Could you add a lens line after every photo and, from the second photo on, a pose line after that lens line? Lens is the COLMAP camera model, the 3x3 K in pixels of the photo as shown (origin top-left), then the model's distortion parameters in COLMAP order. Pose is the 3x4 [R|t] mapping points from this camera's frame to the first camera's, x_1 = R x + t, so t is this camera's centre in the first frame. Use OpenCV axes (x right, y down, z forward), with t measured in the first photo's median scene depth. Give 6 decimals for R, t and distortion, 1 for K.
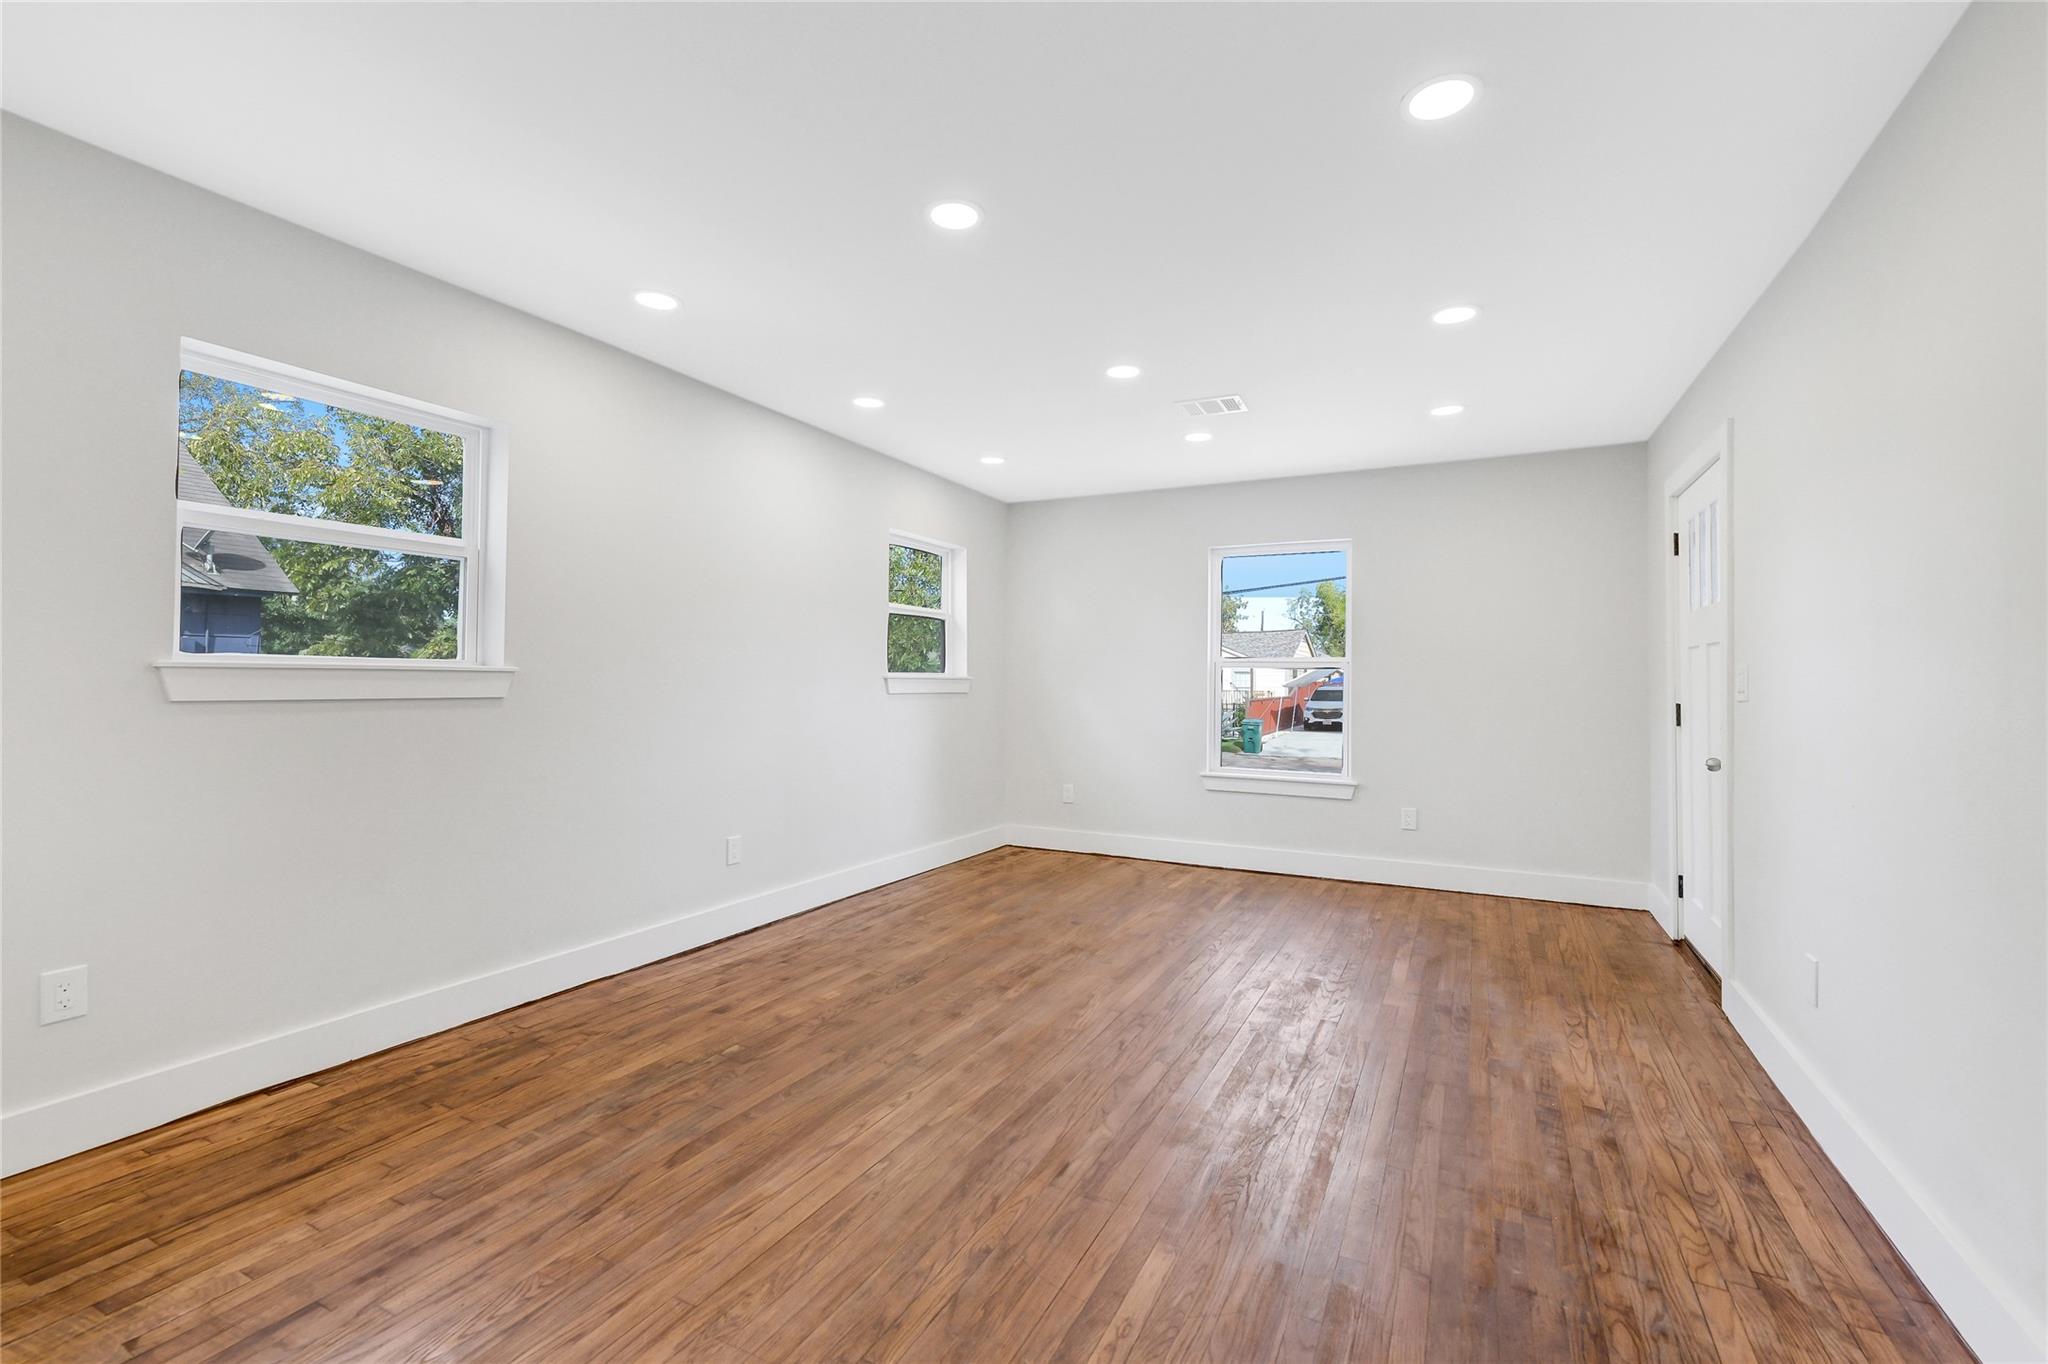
lens RADIAL K [[882.5, 0, 1026.2], [0, 882.5, 671.0], [0, 0, 1]] dist [0.002501, -0.001259]
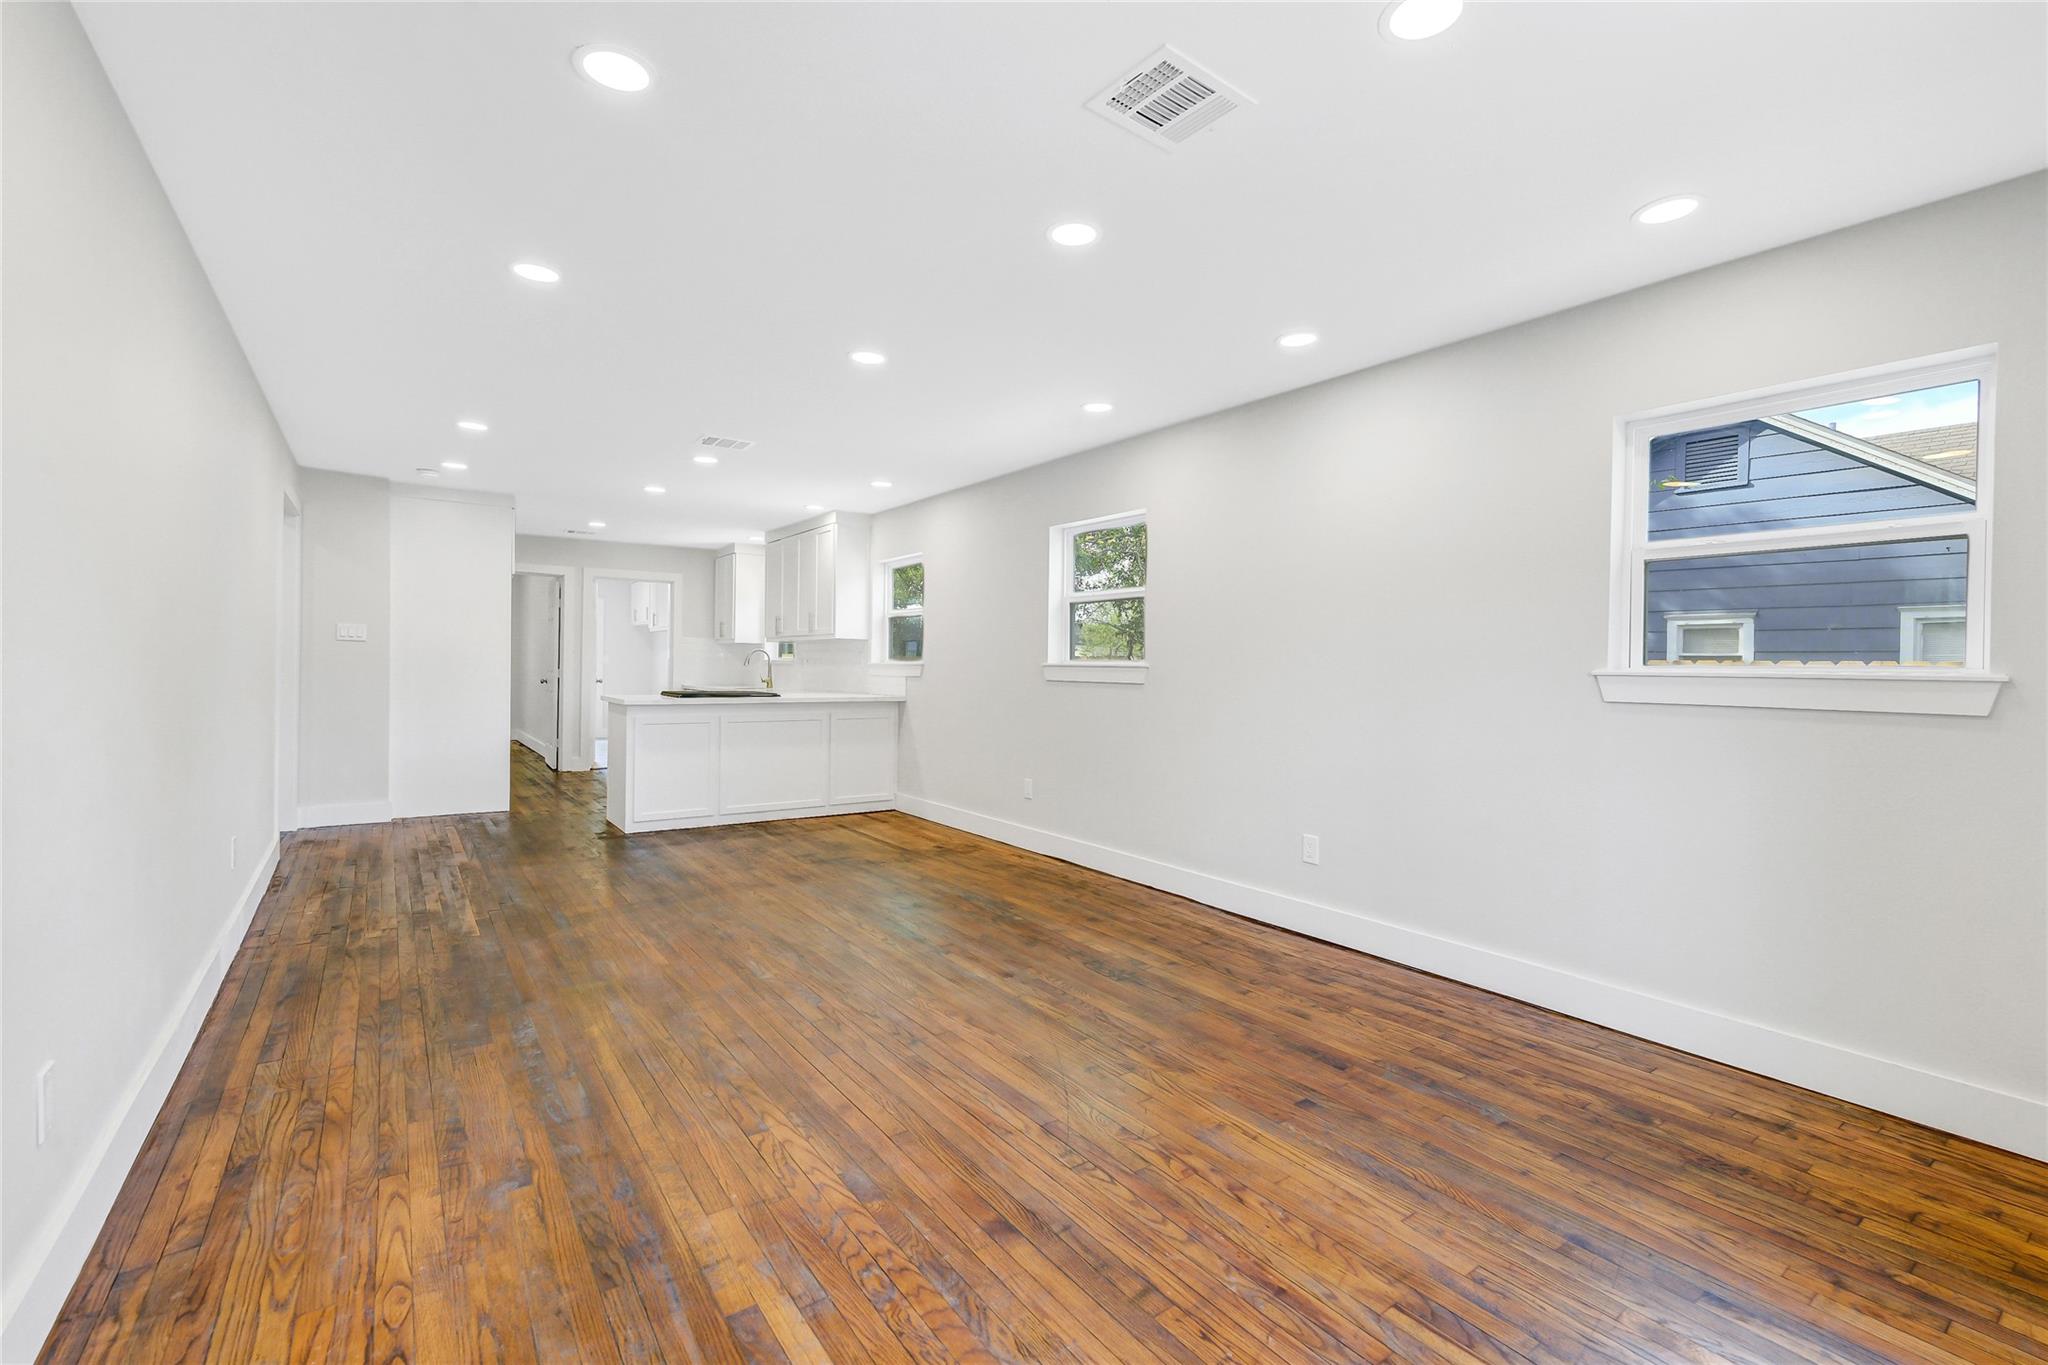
lens RADIAL K [[882.5, 0, 1026.2], [0, 882.5, 671.5], [0, 0, 1]] dist [0.002501, -0.001259]
pose [[-0.453428, -0.007246, -0.891263, 0.912673], [-0.007318, 0.999964, -0.004407, 0.017979], [0.891263, 0.004524, -0.453465, 1.555400]]
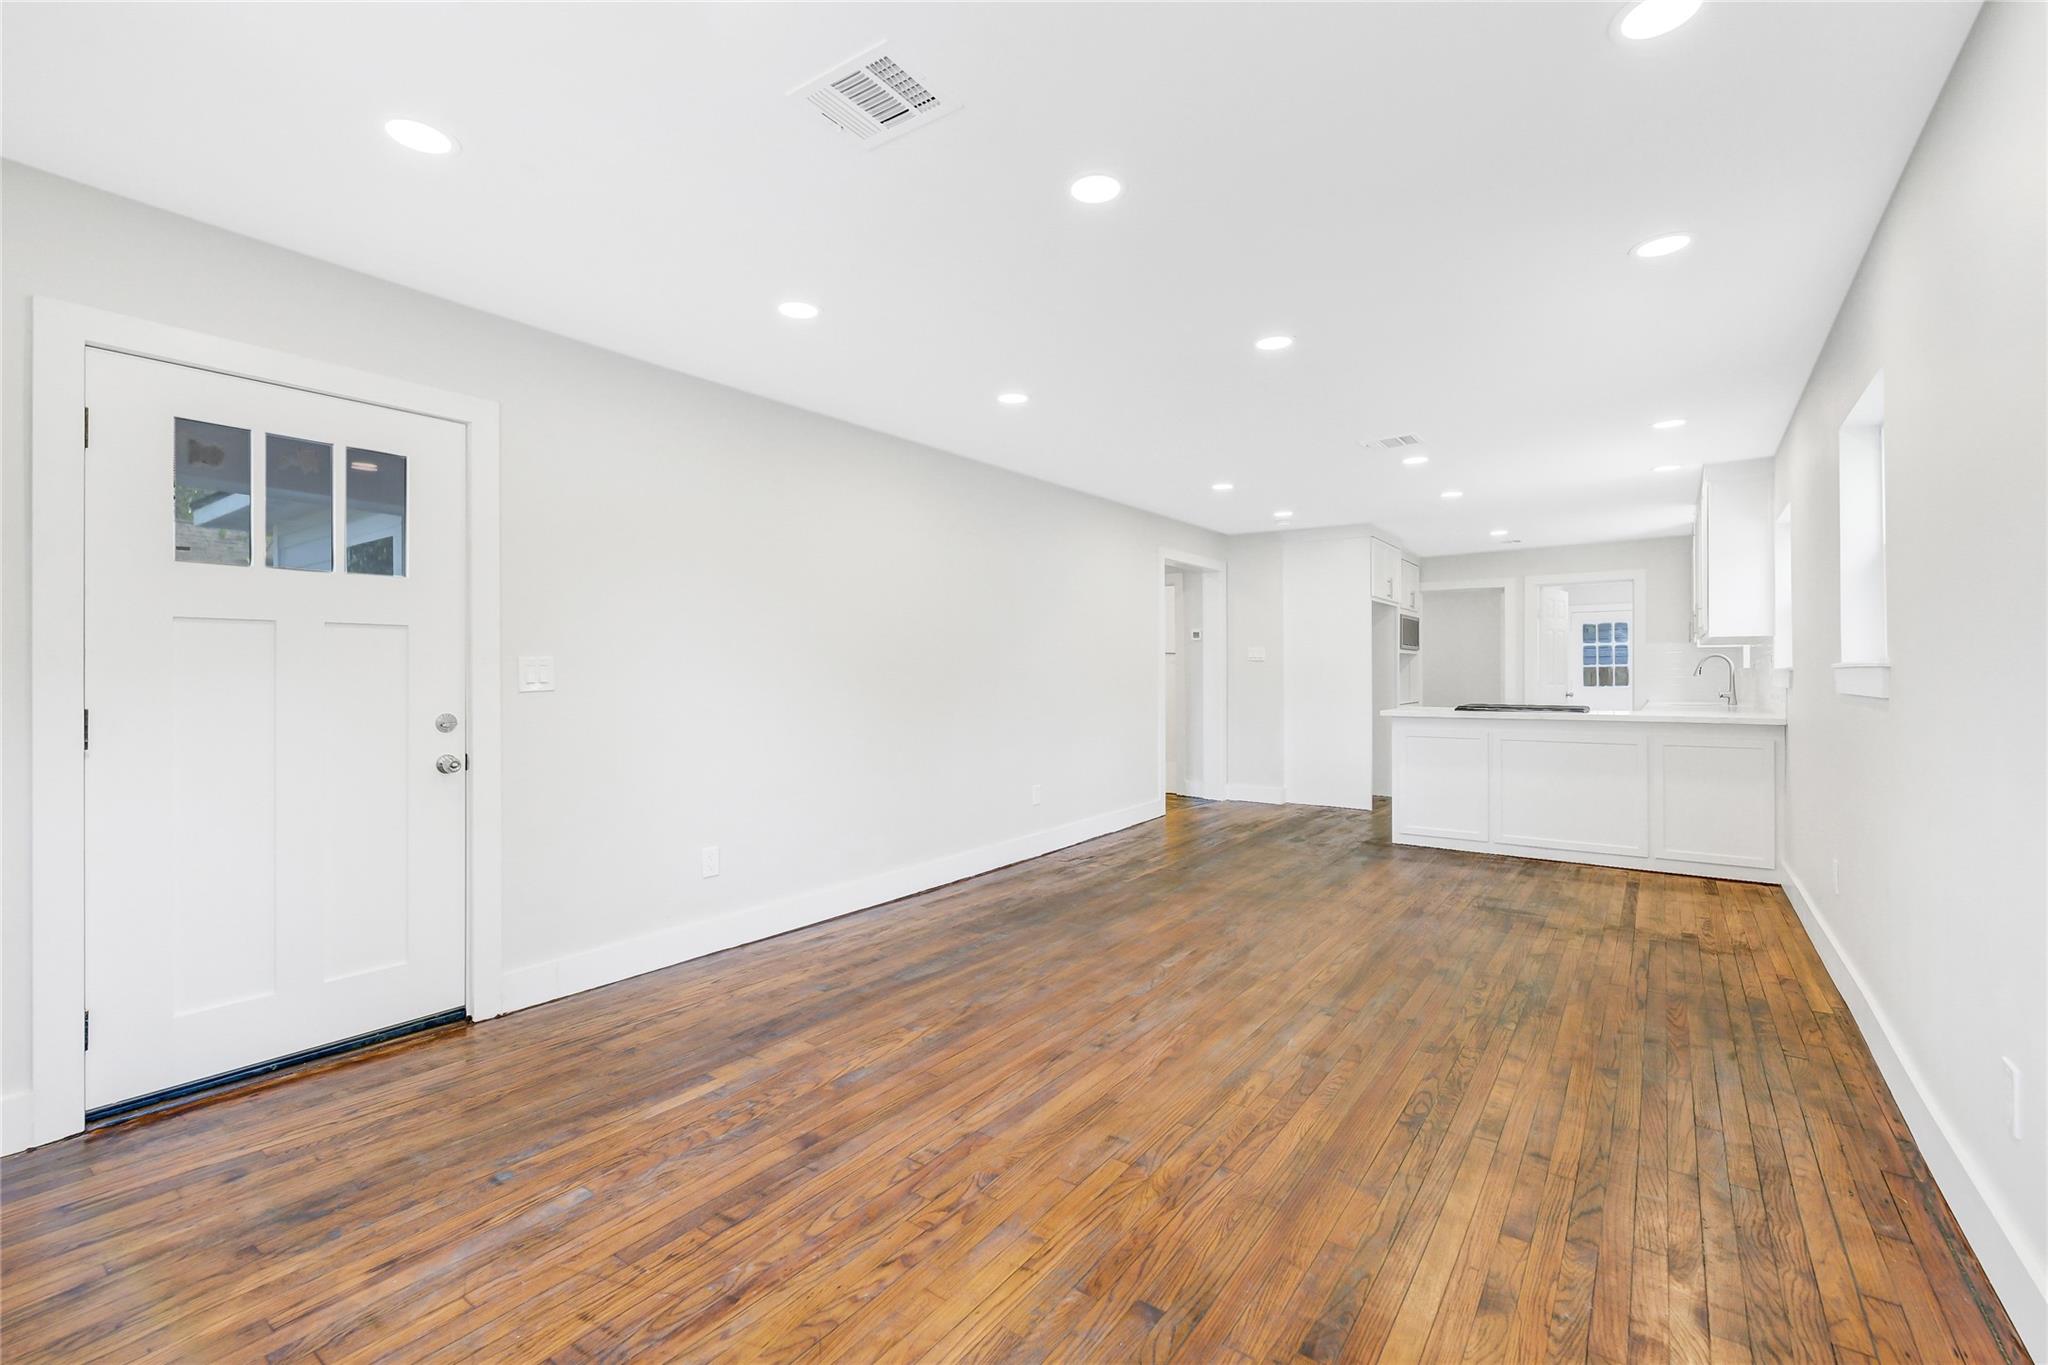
lens RADIAL K [[882.5, 0, 1026.2], [0, 882.5, 671.5], [0, 0, 1]] dist [0.002501, -0.001259]
pose [[-0.988286, -0.003329, 0.152577, 0.072237], [-0.005521, 0.999887, -0.013947, 0.022087], [-0.152514, -0.014626, -0.988193, 1.970030]]
